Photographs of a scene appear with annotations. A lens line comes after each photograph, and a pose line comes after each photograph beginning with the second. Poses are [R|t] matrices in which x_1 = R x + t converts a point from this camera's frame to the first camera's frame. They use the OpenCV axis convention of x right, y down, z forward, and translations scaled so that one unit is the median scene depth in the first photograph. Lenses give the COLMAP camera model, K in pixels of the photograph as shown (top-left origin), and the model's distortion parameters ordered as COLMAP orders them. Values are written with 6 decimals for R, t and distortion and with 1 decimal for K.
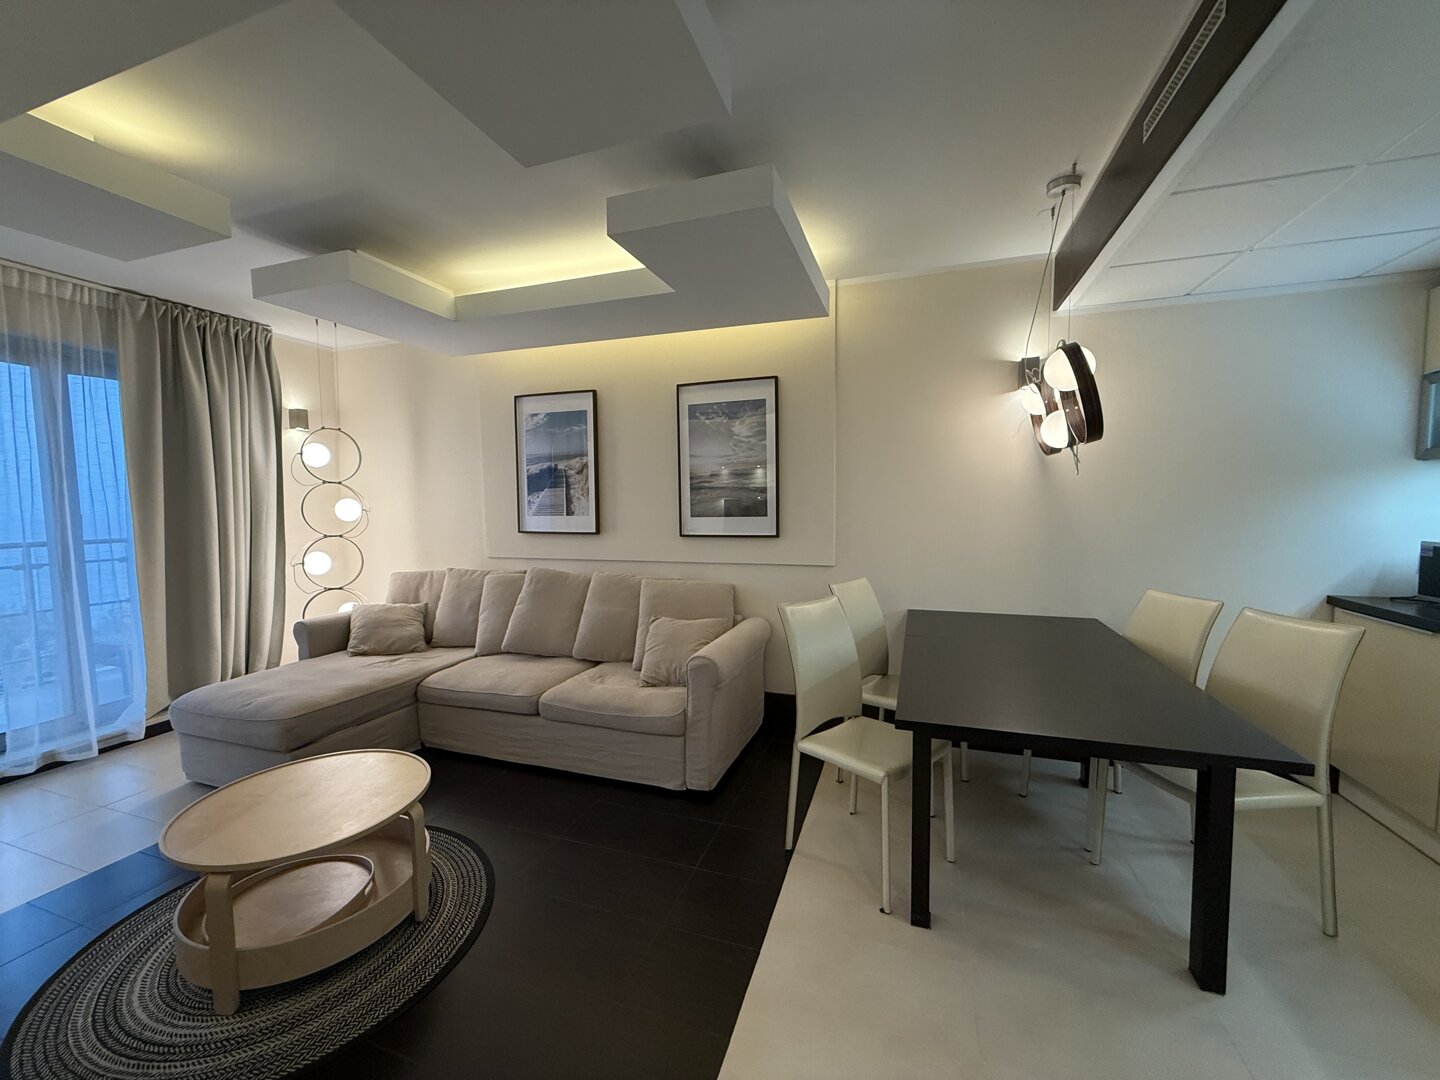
lens RADIAL K [[570.2, 0, 715.5], [0, 570.2, 541.4], [0, 0, 1]] dist [-0.000670, -0.000376]
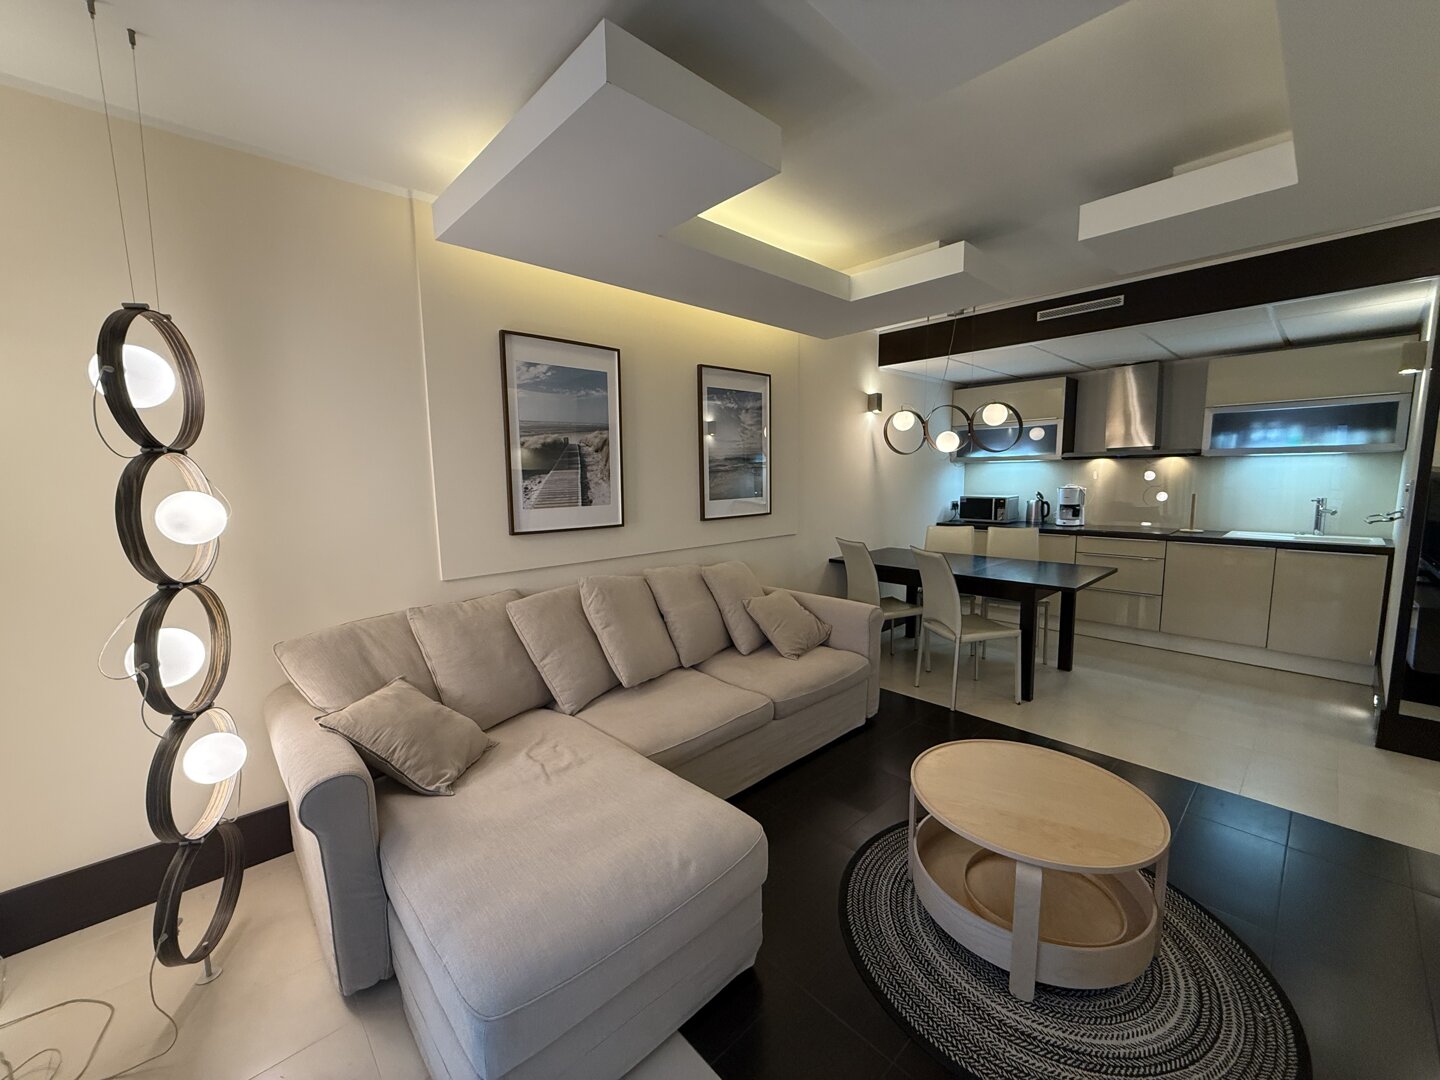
lens RADIAL K [[570.2, 0, 715.5], [0, 570.2, 541.4], [0, 0, 1]] dist [-0.000670, -0.000376]
pose [[0.469040, -0.100334, 0.877459, -0.951223], [0.073934, 0.994499, 0.074196, -0.046113], [-0.880077, 0.030073, 0.473878, 0.534411]]
